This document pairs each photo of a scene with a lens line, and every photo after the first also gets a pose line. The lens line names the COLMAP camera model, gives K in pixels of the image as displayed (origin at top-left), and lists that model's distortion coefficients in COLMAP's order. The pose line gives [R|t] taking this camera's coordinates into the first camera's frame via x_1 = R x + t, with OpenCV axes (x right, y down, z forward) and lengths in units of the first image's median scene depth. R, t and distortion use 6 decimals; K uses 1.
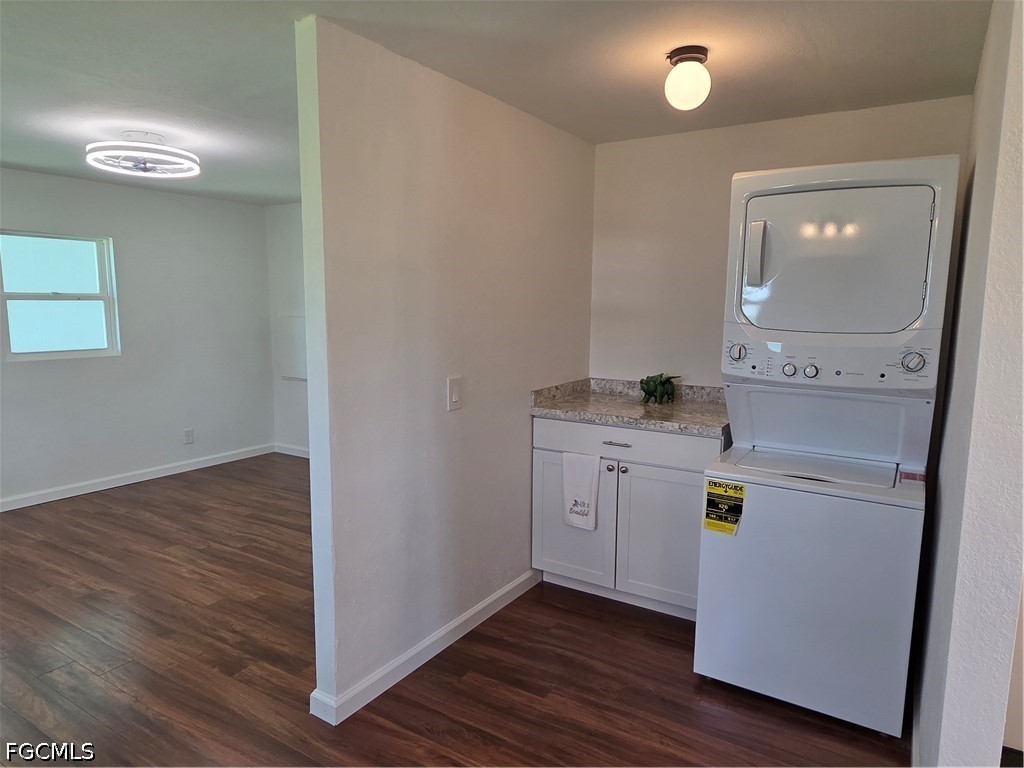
lens RADIAL K [[629.6, 0, 511.2], [0, 629.6, 382.4], [0, 0, 1]] dist [0.002473, -0.004527]
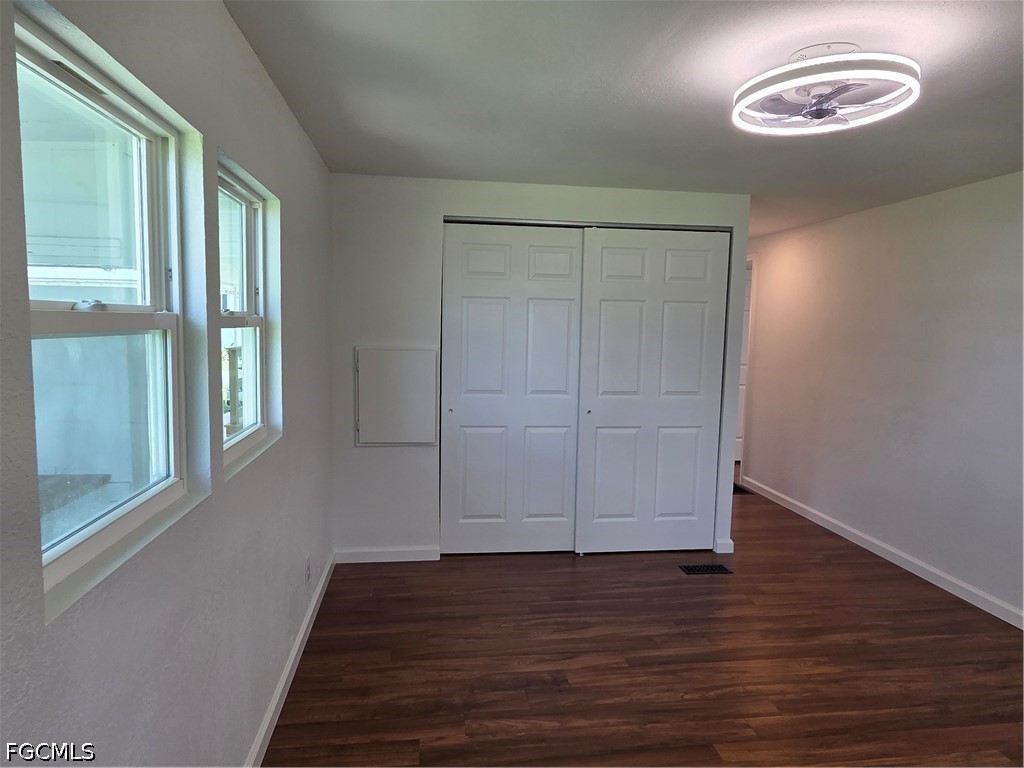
lens RADIAL K [[629.6, 0, 511.2], [0, 629.6, 382.4], [0, 0, 1]] dist [0.002473, -0.004527]
pose [[0.786303, -0.050459, 0.615777, -0.868400], [0.077086, 0.996884, -0.016746, -0.068058], [-0.613013, 0.060635, 0.787742, 0.545939]]
